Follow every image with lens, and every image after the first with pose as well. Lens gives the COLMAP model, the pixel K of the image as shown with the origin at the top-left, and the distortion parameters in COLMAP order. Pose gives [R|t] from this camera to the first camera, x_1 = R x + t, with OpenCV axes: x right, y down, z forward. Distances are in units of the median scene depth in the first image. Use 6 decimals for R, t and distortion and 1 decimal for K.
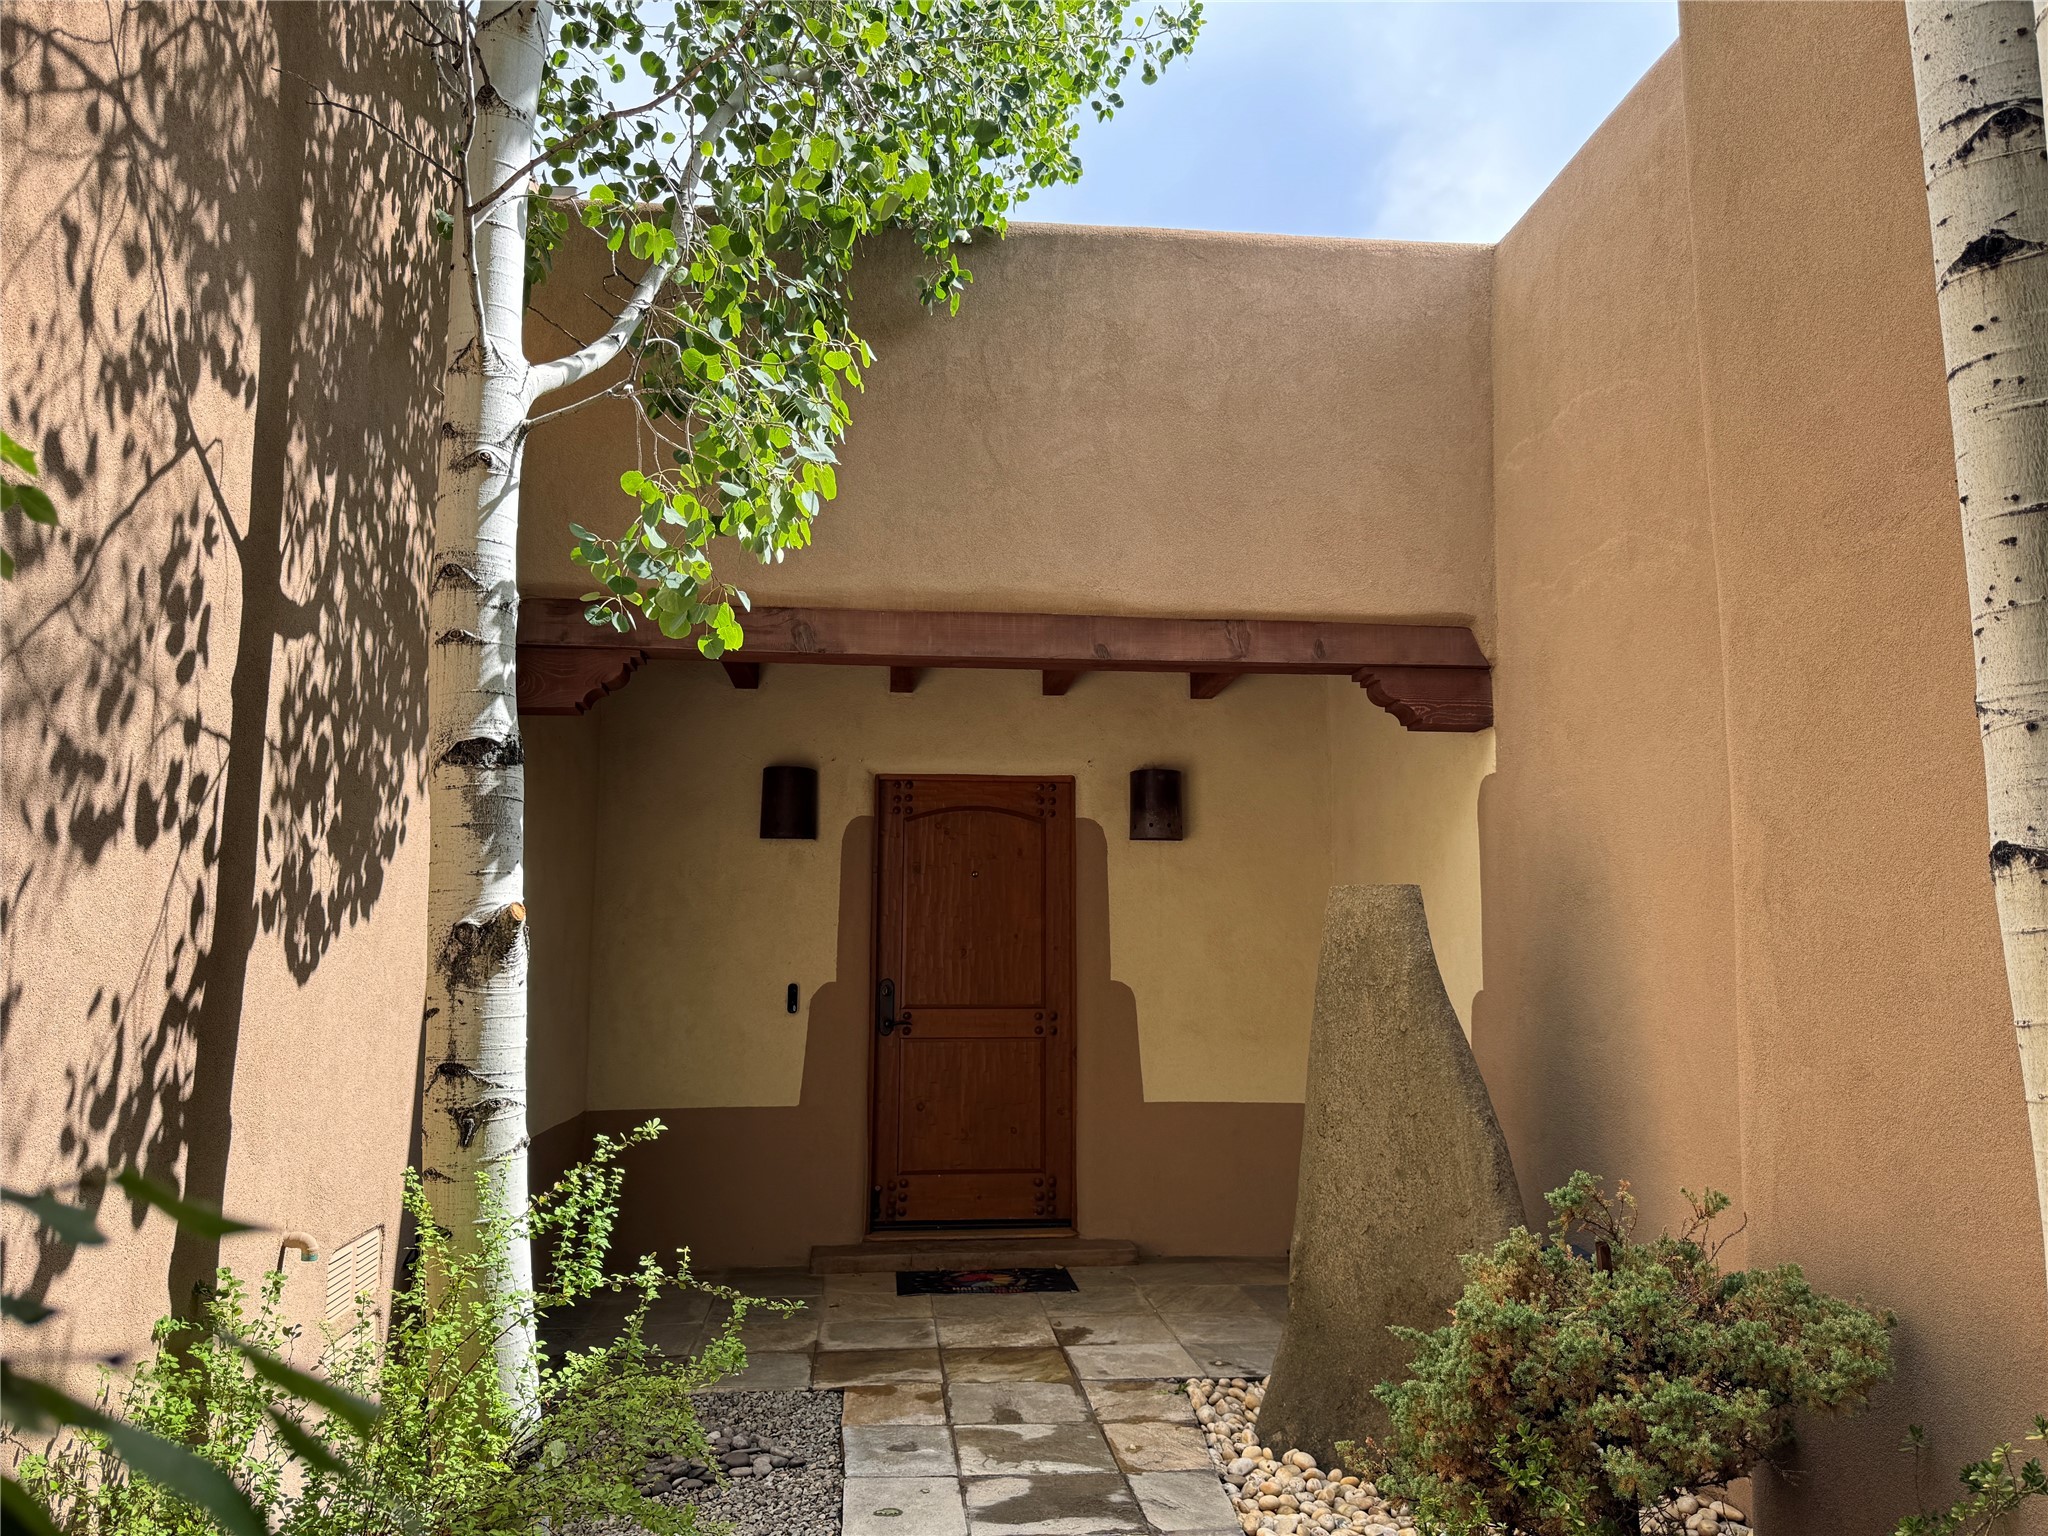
lens RADIAL K [[1447.1, 0, 1070.2], [0, 1447.1, 789.7], [0, 0, 1]] dist [0.071987, -0.077463]
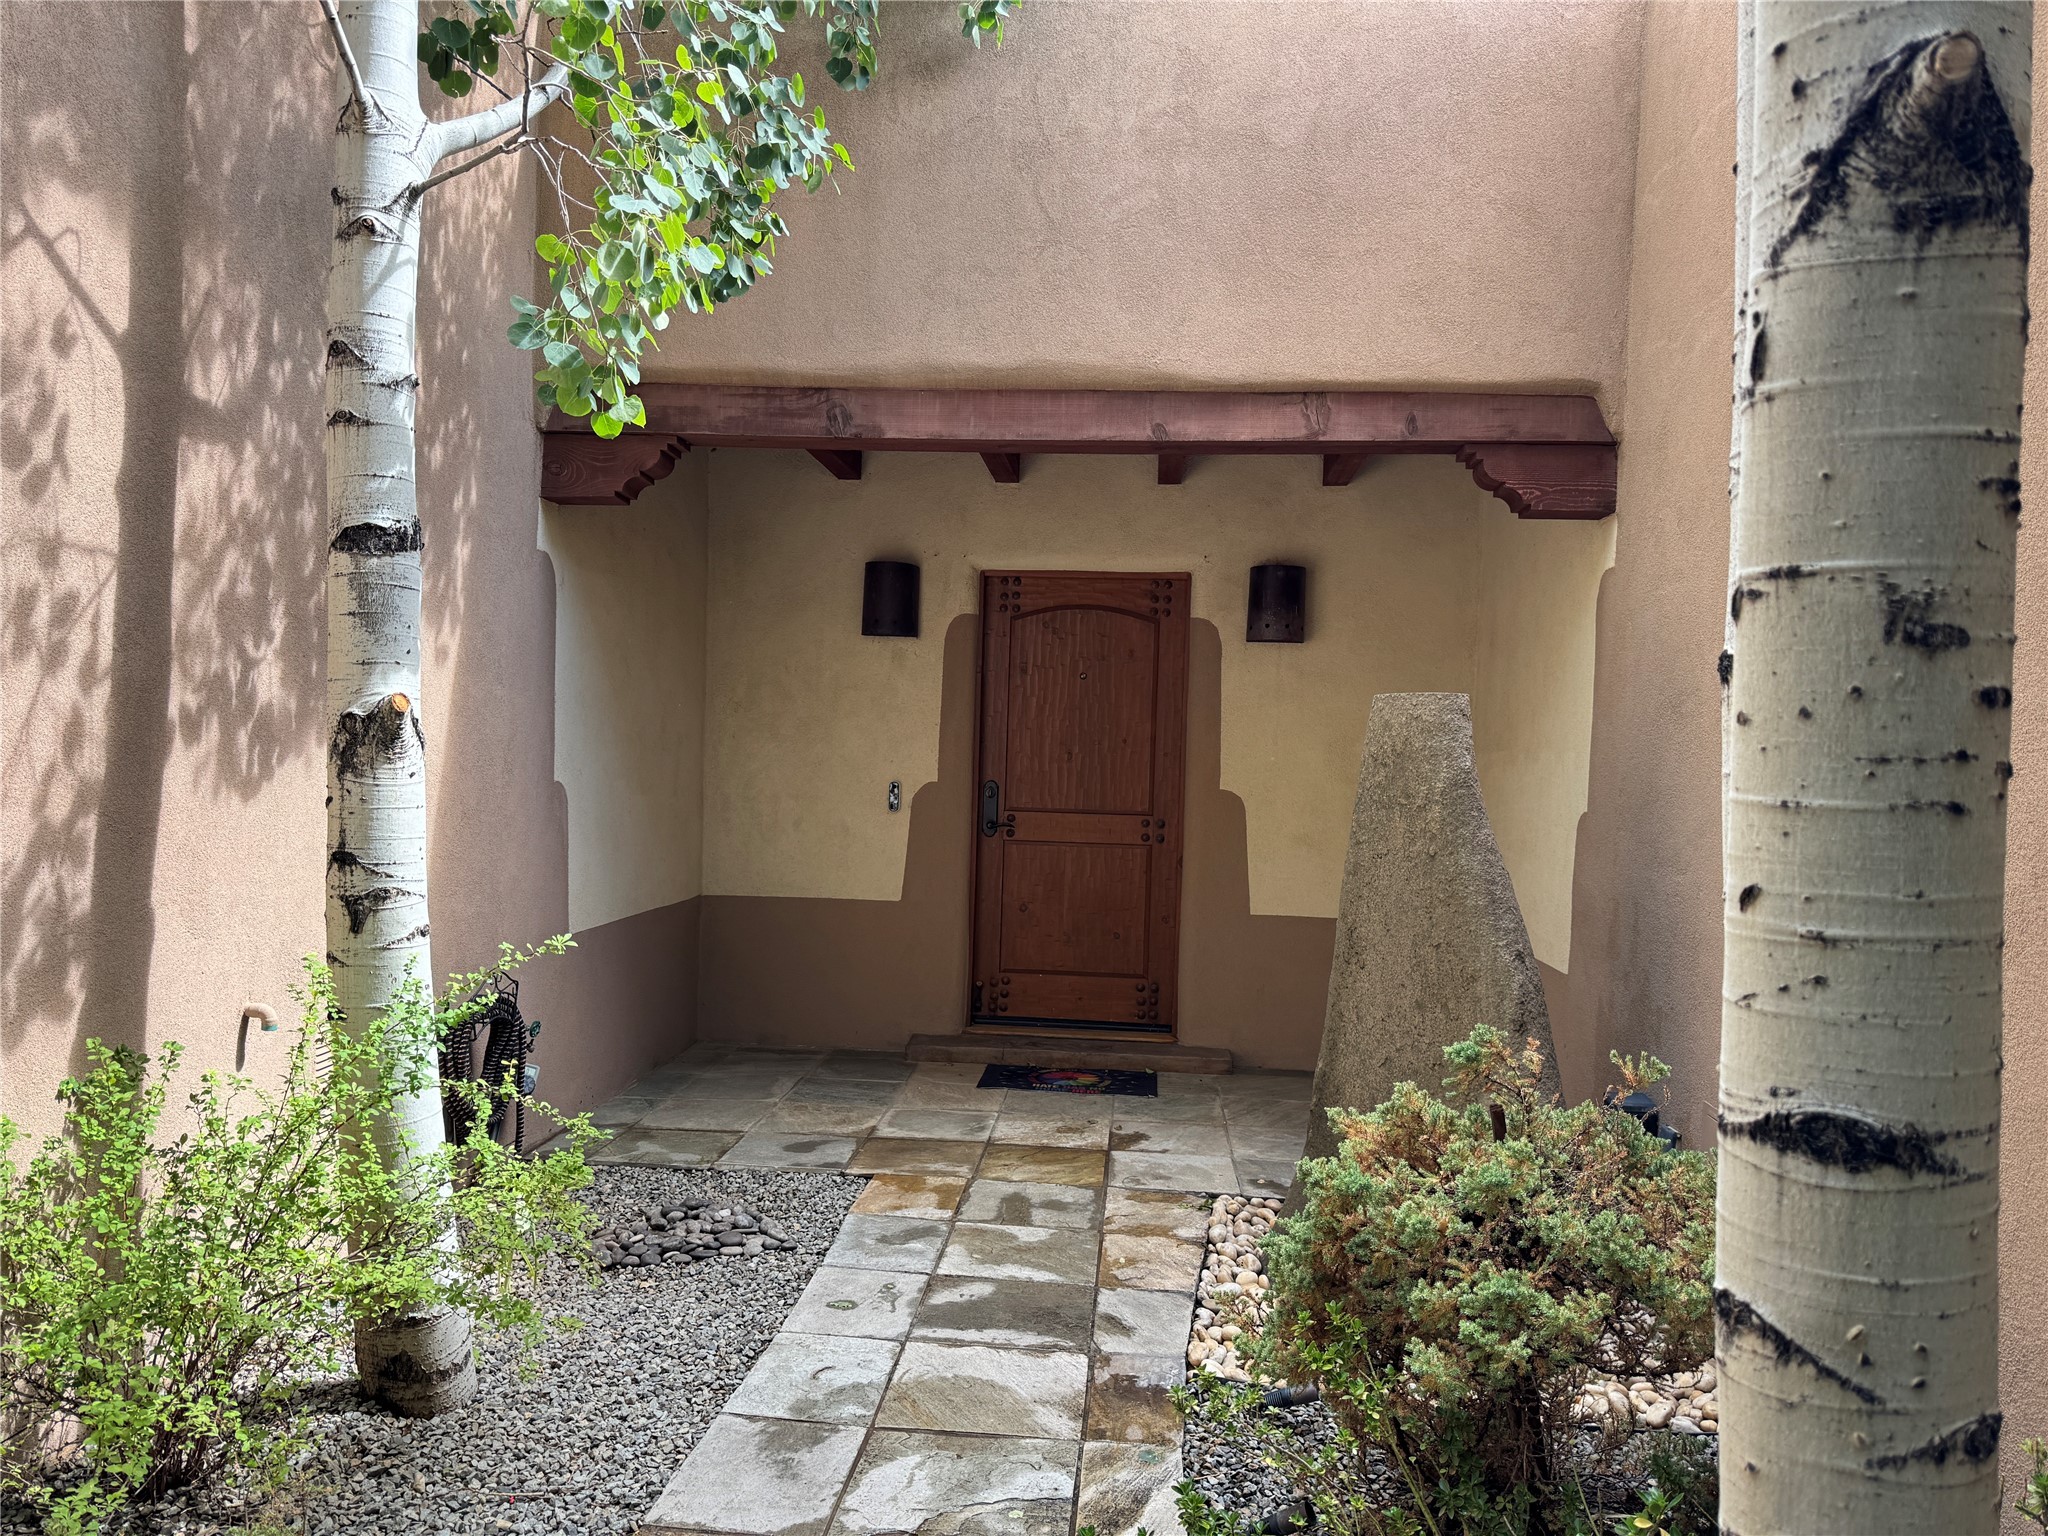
lens RADIAL K [[1447.1, 0, 1019.5], [0, 1447.1, 783.8], [0, 0, 1]] dist [0.071987, -0.077463]
pose [[0.981288, 0.029990, -0.190194, 0.112012], [-0.004490, 0.991091, 0.133108, 0.002290], [0.192491, -0.129763, 0.972681, 0.058053]]
